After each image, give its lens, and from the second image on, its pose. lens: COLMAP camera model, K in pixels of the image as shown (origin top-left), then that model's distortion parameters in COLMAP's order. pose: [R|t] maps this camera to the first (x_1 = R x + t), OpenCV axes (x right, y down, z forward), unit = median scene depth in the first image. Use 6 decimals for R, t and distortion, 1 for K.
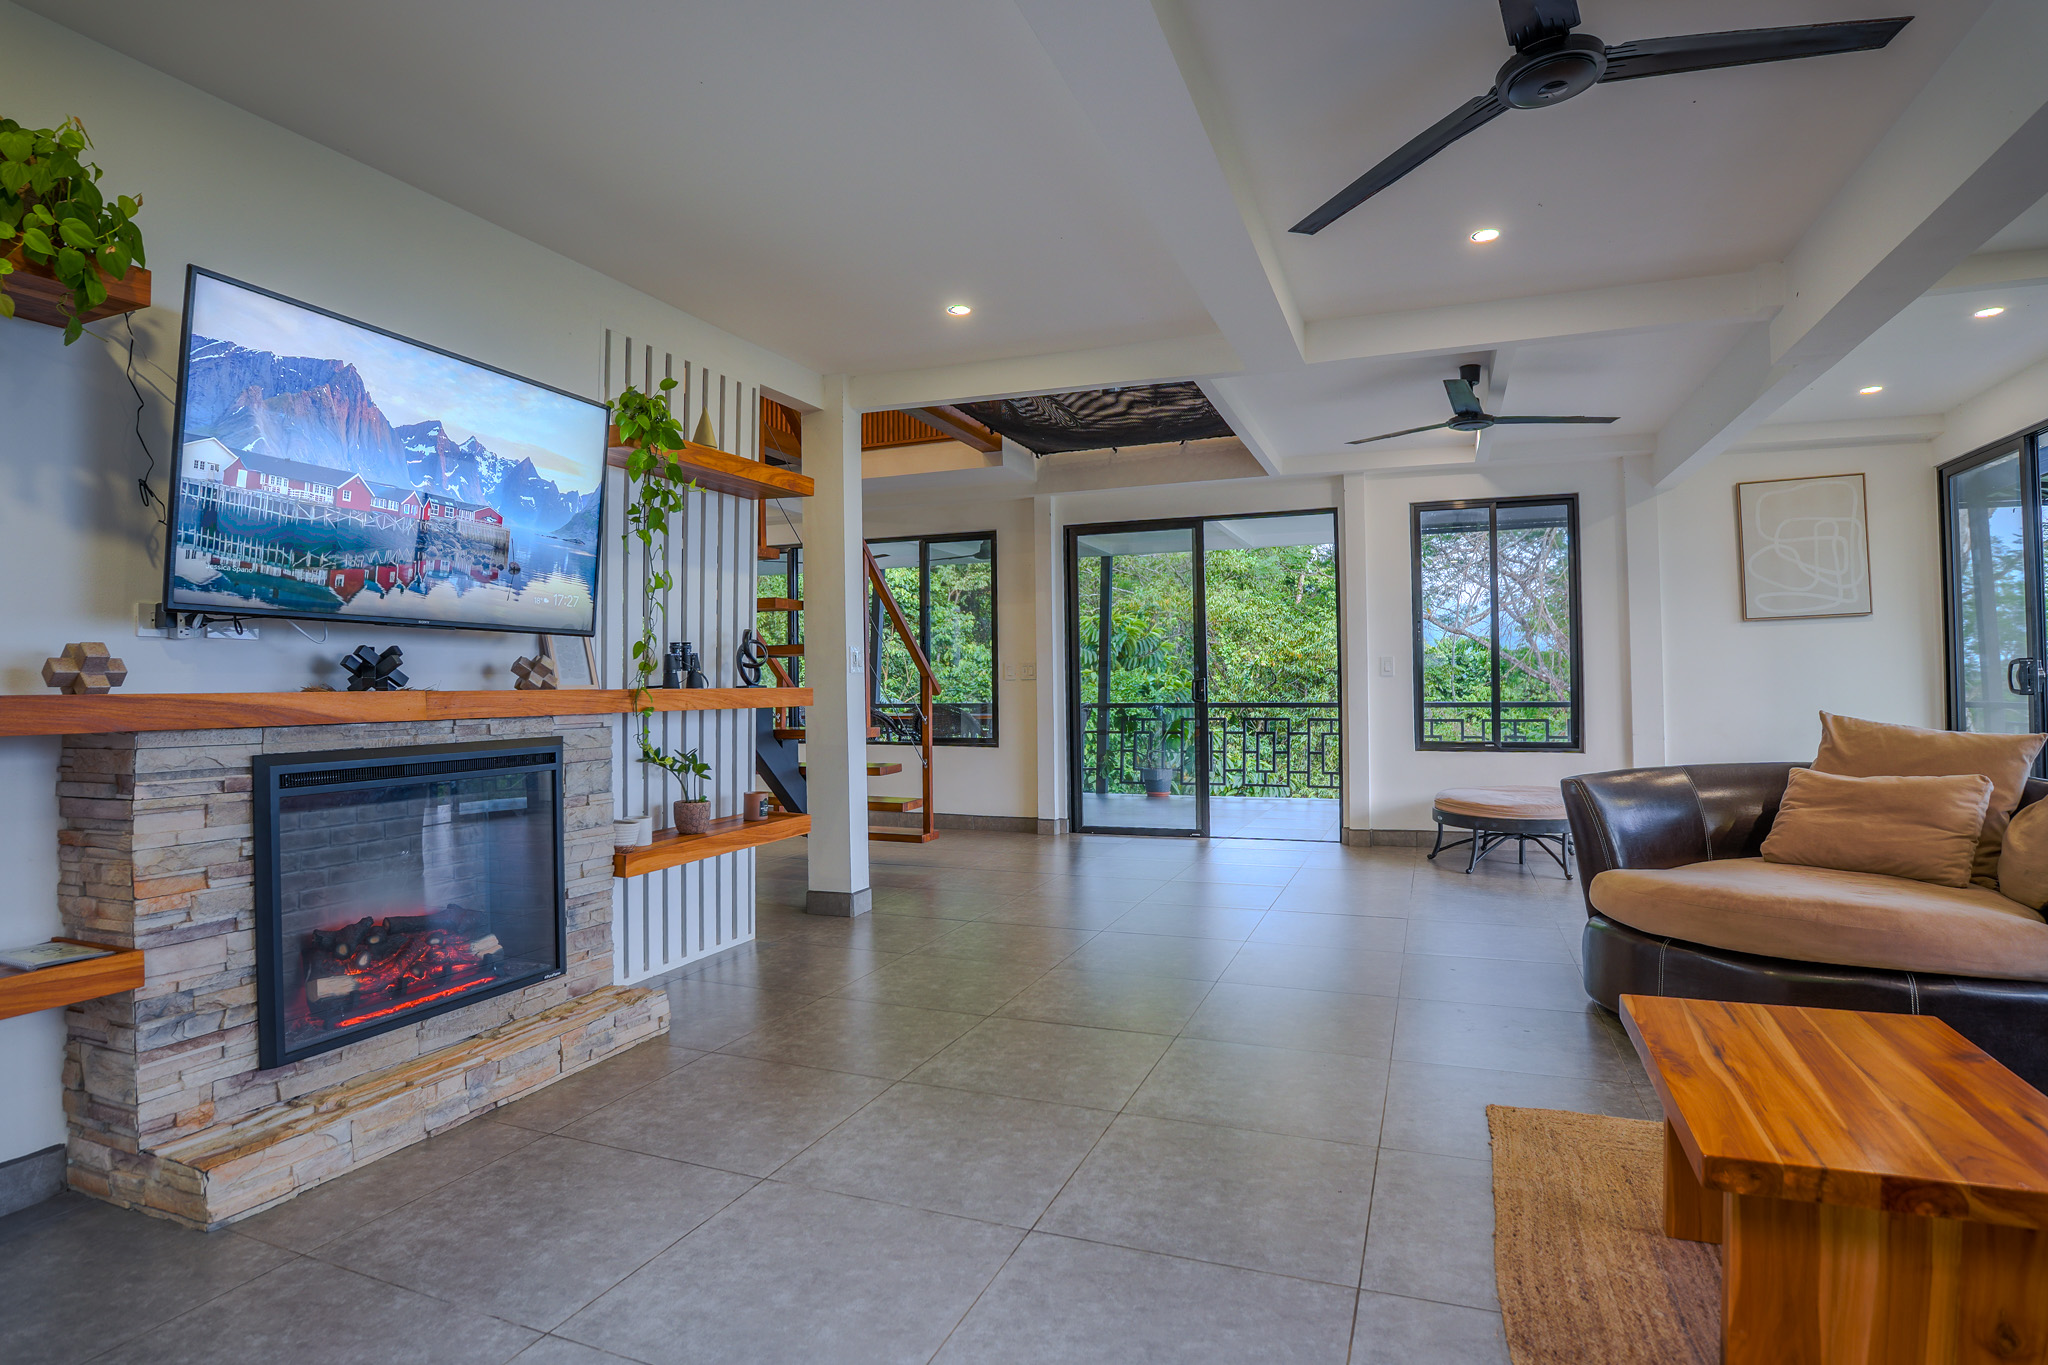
lens RADIAL K [[1003.1, 0, 1112.4], [0, 1003.1, 675.2], [0, 0, 1]] dist [-0.053917, 0.000737]
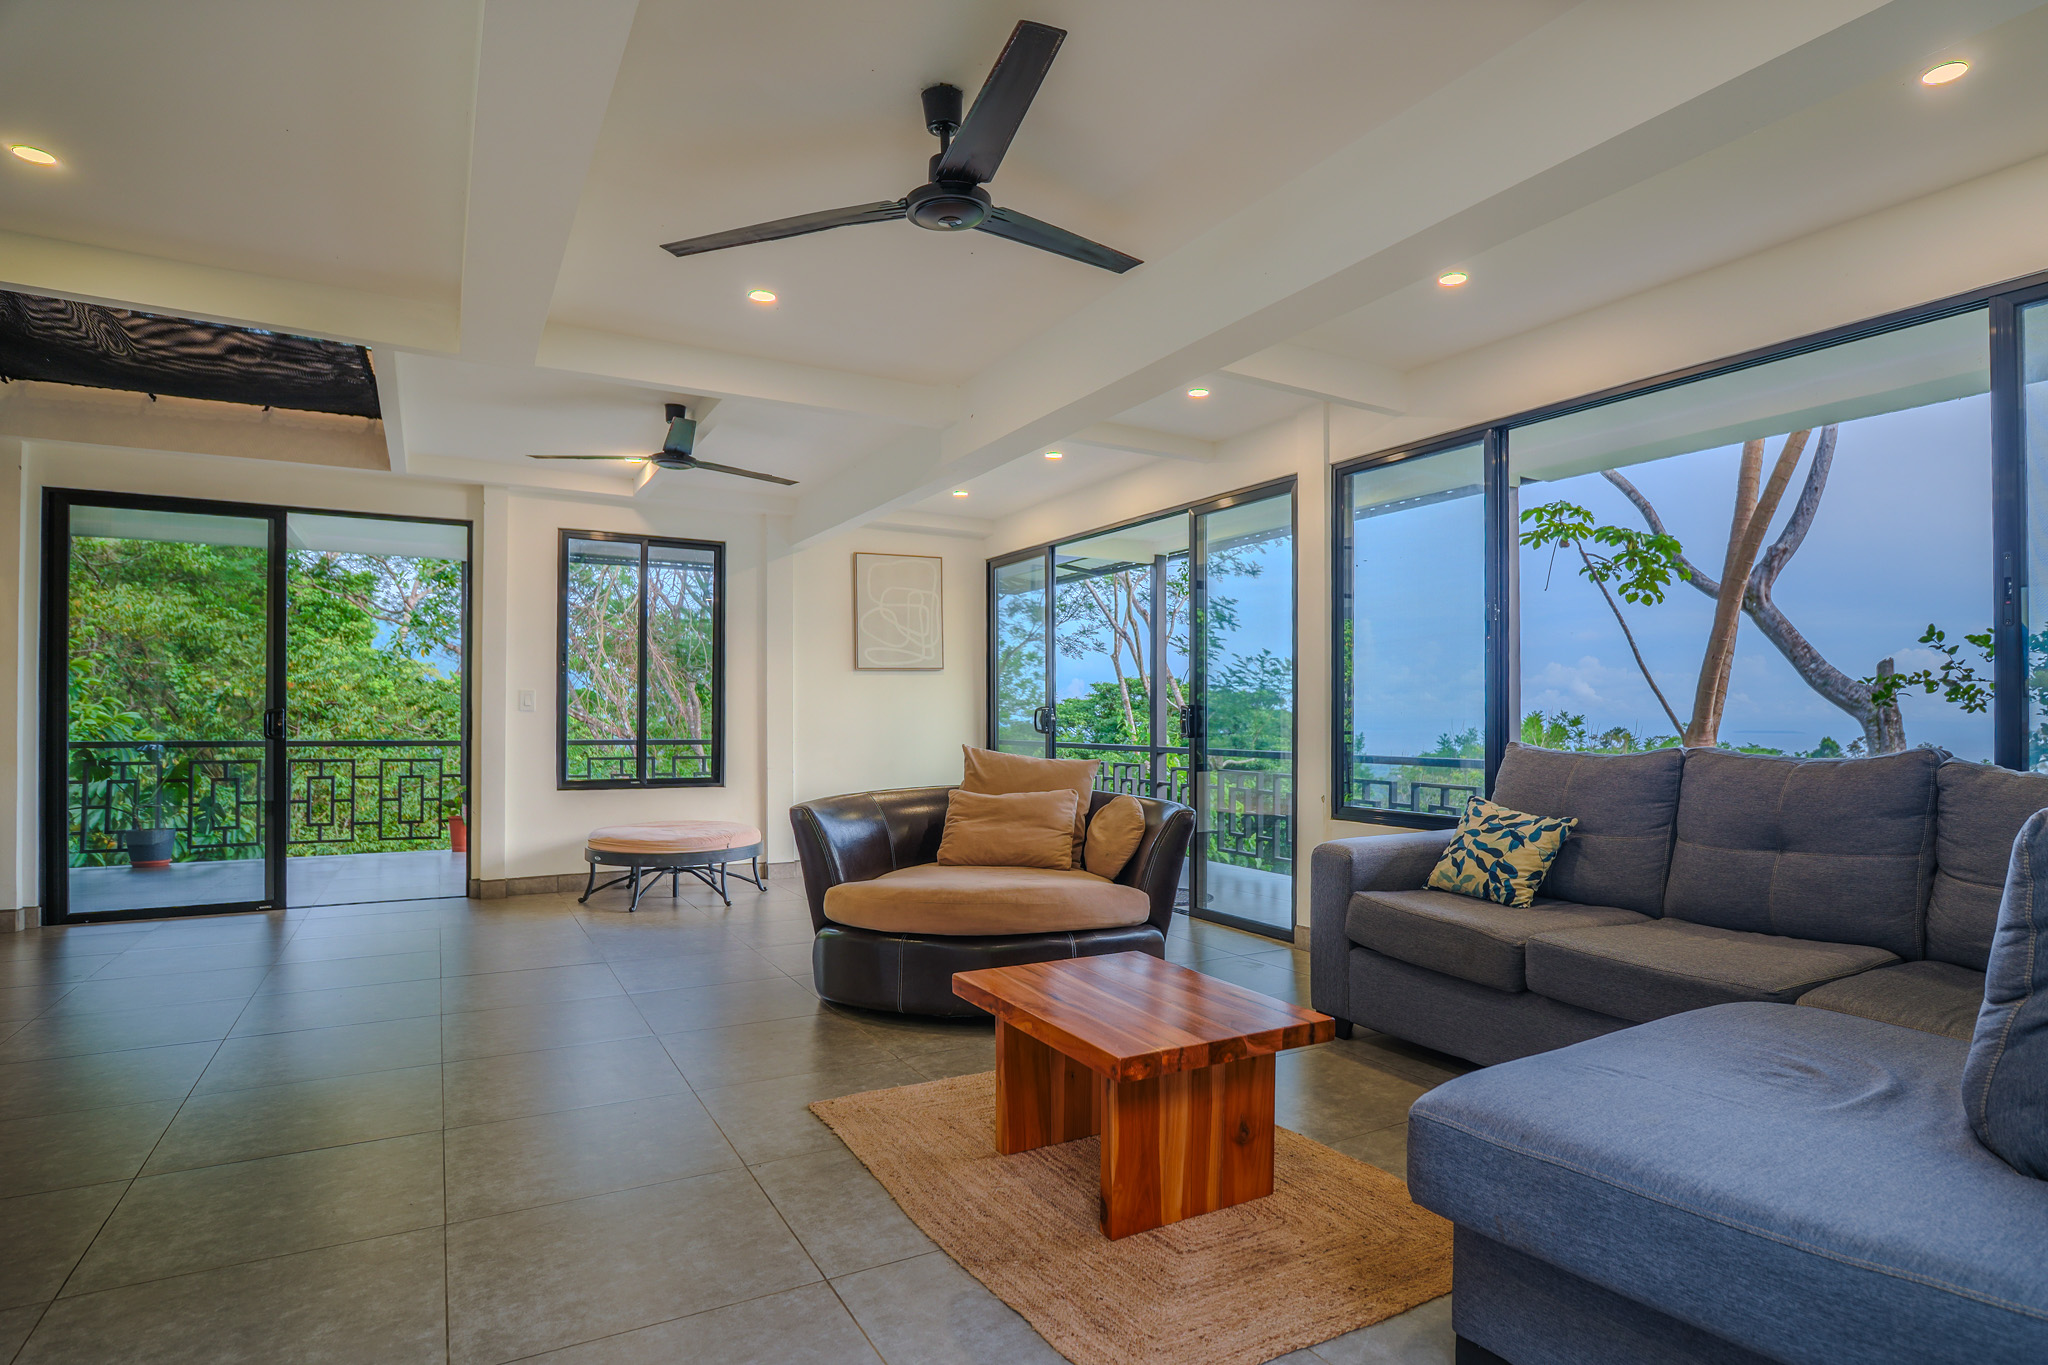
lens RADIAL K [[1037.1, 0, 1023.9], [0, 1037.1, 718.3], [0, 0, 1]] dist [-0.065152, 0.012310]
pose [[0.643759, 0.013999, 0.765100, -0.177030], [-0.016804, 0.999850, -0.004155, 0.004498], [-0.765044, -0.010182, 0.643898, 0.046338]]
